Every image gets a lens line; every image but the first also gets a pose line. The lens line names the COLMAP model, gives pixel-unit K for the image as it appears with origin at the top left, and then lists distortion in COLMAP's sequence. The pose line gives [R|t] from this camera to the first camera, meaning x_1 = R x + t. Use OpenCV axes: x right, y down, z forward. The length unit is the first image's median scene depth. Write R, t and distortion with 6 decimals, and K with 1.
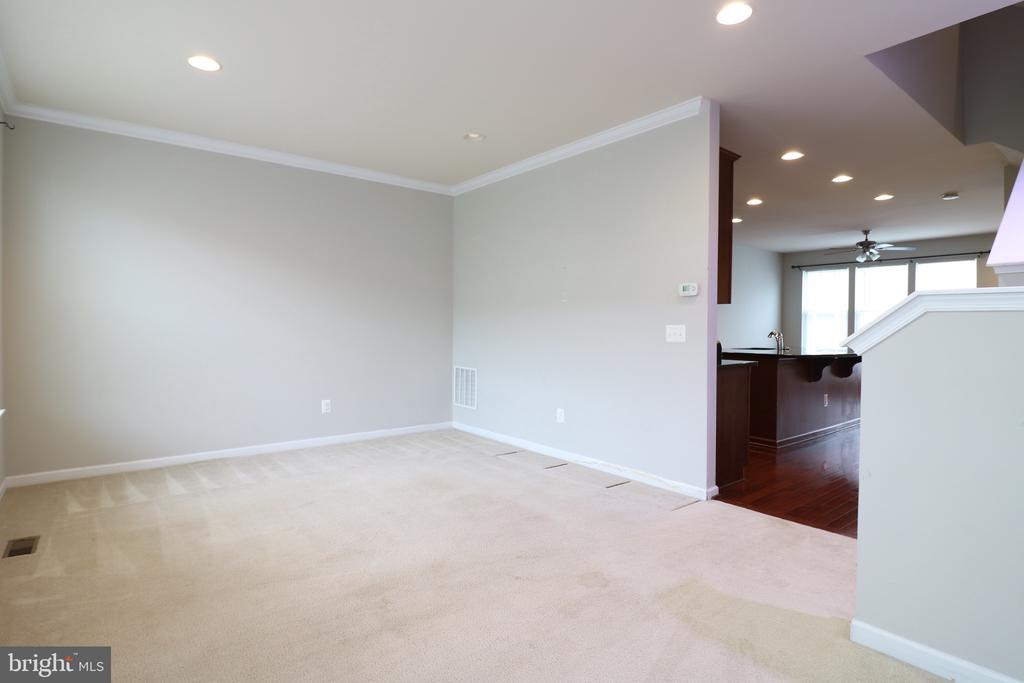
lens RADIAL K [[531.7, 0, 512.9], [0, 531.7, 336.2], [0, 0, 1]] dist [-0.002658, -0.004810]
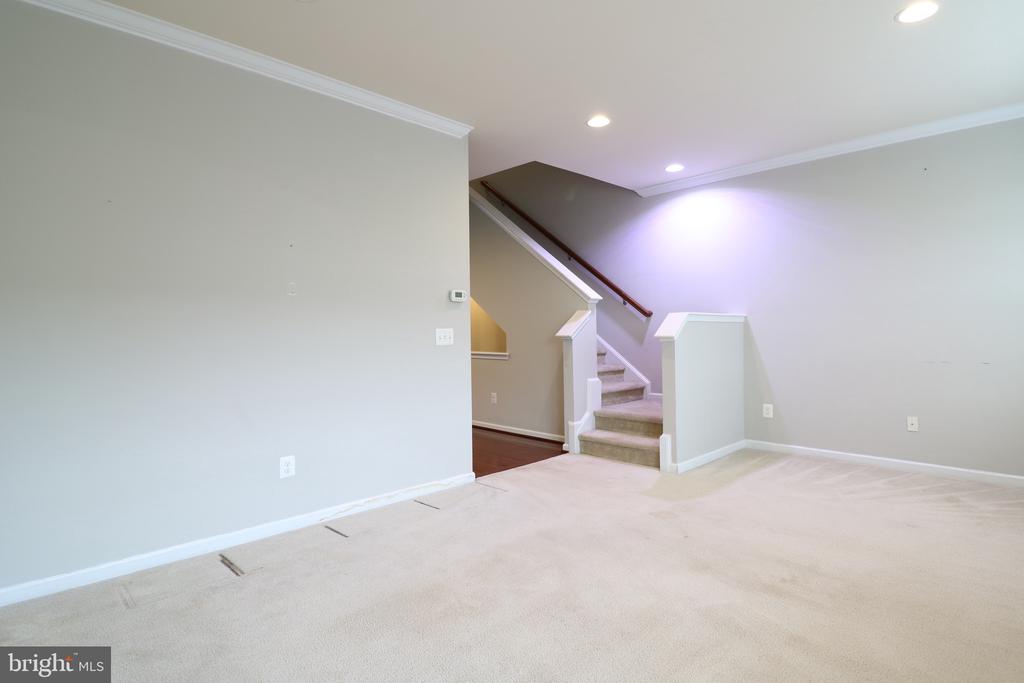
lens RADIAL K [[531.7, 0, 513.1], [0, 531.7, 335.8], [0, 0, 1]] dist [-0.002658, -0.004810]
pose [[-0.098363, -0.014071, 0.995051, -0.741719], [0.031223, 0.999364, 0.017219, -0.020414], [-0.994661, 0.032762, -0.097862, 0.968939]]
